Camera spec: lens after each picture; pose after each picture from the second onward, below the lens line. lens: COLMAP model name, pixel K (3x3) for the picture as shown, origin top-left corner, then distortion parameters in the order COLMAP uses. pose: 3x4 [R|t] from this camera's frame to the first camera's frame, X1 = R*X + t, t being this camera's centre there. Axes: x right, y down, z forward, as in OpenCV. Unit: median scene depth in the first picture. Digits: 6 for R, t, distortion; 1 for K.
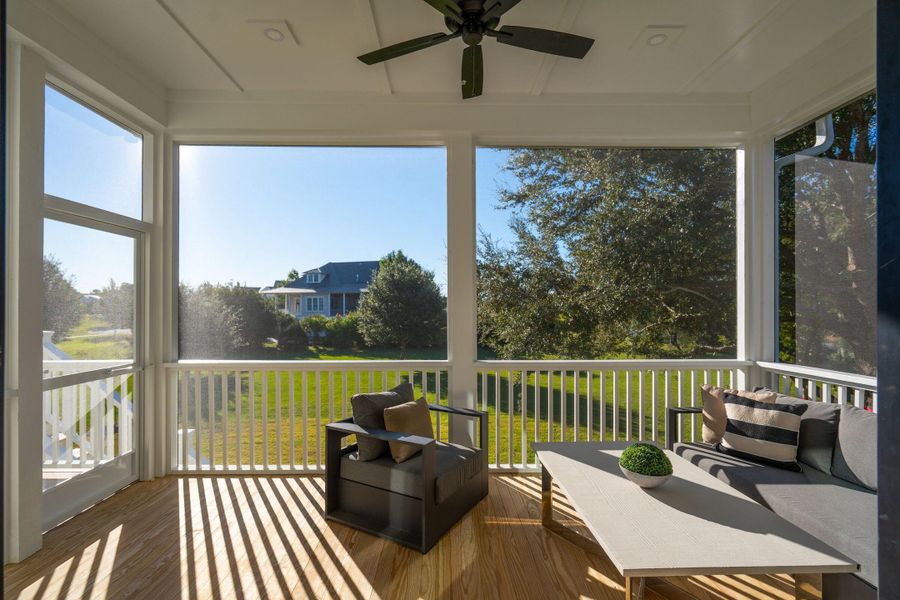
lens RADIAL K [[410.0, 0, 446.9], [0, 410.0, 304.9], [0, 0, 1]] dist [-0.002511, 0.001465]
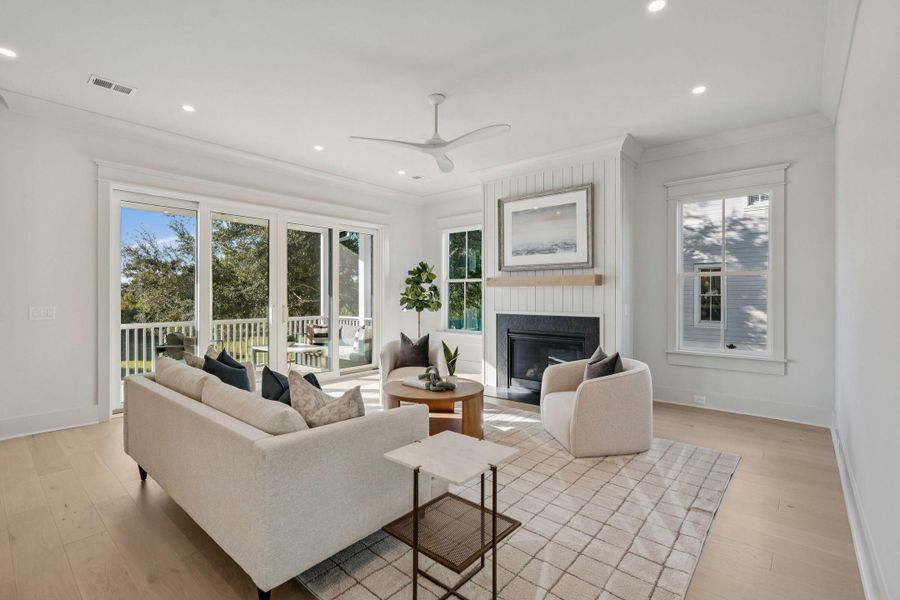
lens RADIAL K [[410.0, 0, 452.8], [0, 410.0, 290.3], [0, 0, 1]] dist [-0.002511, 0.001465]
pose [[0.658124, -0.004104, 0.752899, -0.719874], [0.004874, 0.999987, 0.001190, -0.028396], [-0.752894, 0.002886, 0.658135, -1.380635]]
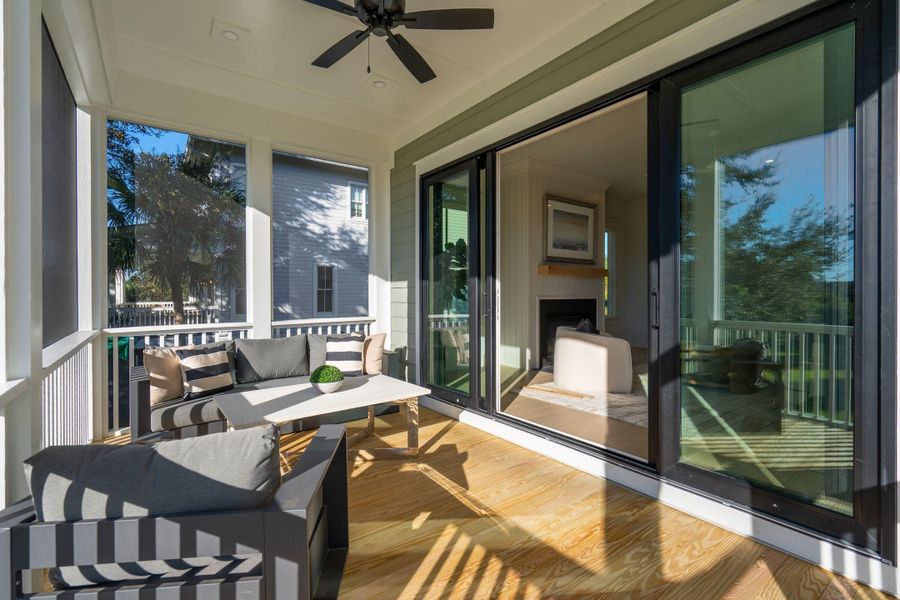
lens RADIAL K [[410.0, 0, 442.4], [0, 410.0, 297.3], [0, 0, 1]] dist [-0.002511, 0.001465]
pose [[-0.572396, -0.007530, 0.819943, -0.565137], [-0.004424, 0.999972, 0.006095, 0.047374], [-0.819965, -0.000139, -0.572413, 0.872877]]
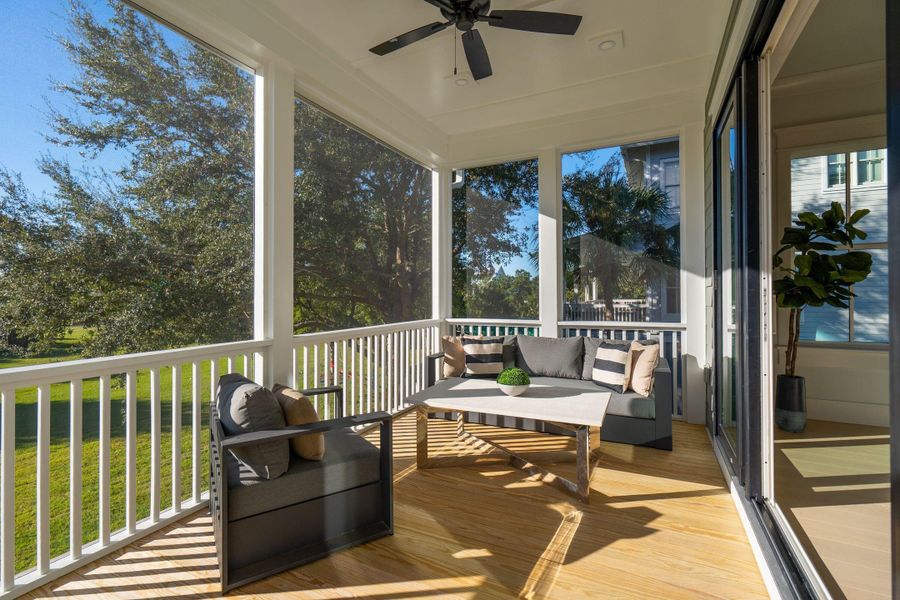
lens RADIAL K [[410.0, 0, 450.9], [0, 410.0, 290.3], [0, 0, 1]] dist [-0.002511, 0.001465]
pose [[0.456304, 0.003493, 0.889817, -0.537855], [-0.001842, 0.999994, -0.002980, 0.039329], [-0.889822, -0.000279, 0.456307, 0.303869]]
